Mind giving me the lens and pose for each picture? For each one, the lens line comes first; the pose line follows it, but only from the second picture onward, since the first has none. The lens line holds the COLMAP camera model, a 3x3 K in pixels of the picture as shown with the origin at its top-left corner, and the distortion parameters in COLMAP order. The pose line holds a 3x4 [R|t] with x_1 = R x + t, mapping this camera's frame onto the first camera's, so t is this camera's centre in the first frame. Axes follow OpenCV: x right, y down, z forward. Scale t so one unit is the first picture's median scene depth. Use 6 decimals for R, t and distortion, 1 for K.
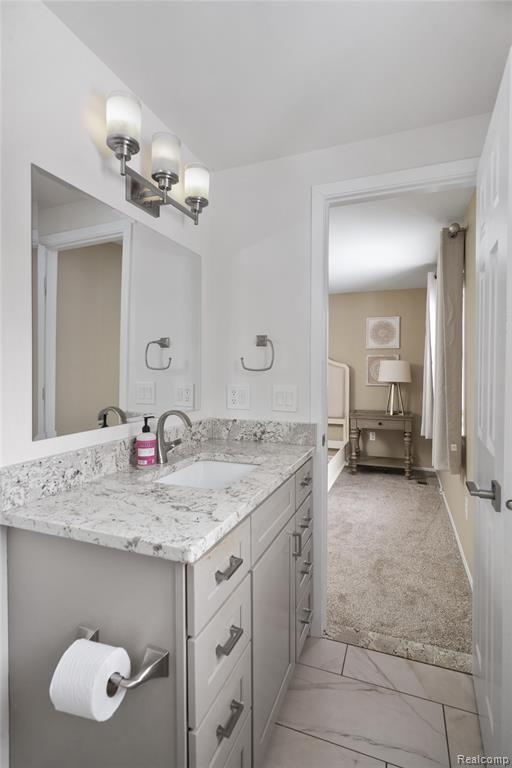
lens RADIAL K [[374.0, 0, 257.0], [0, 374.0, 376.0], [0, 0, 1]] dist [0.000633, -0.000346]
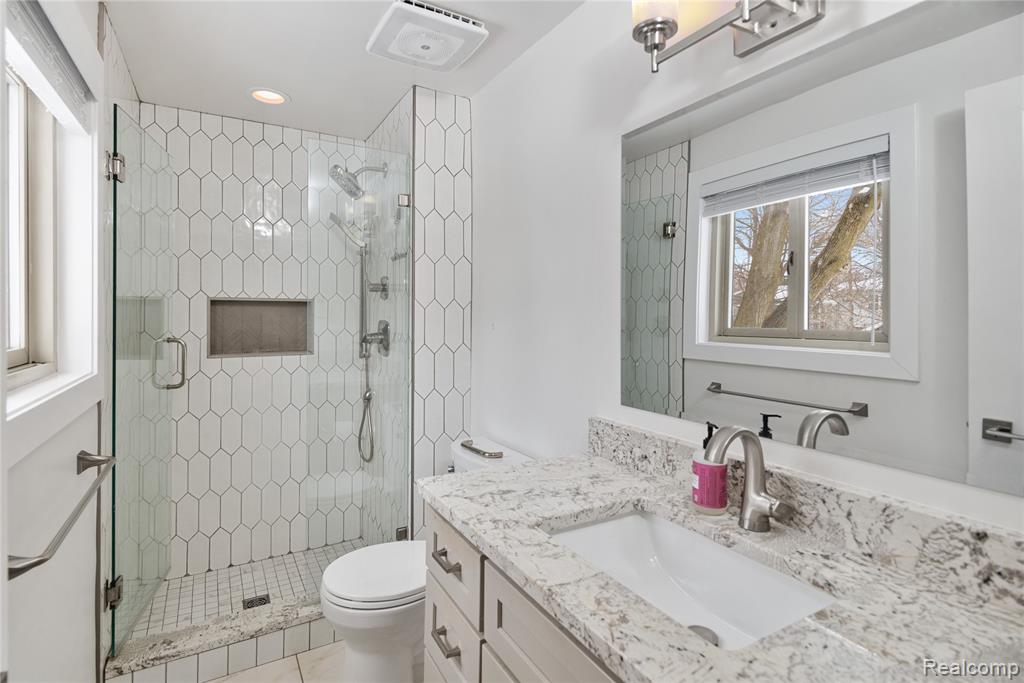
lens RADIAL K [[498.6, 0, 494.6], [0, 498.6, 316.1], [0, 0, 1]] dist [0.000633, -0.000346]
pose [[-0.634034, 0.001531, -0.773304, 0.676062], [-0.016129, 0.999754, 0.015204, -0.083328], [0.773137, 0.022112, -0.633853, 1.590074]]
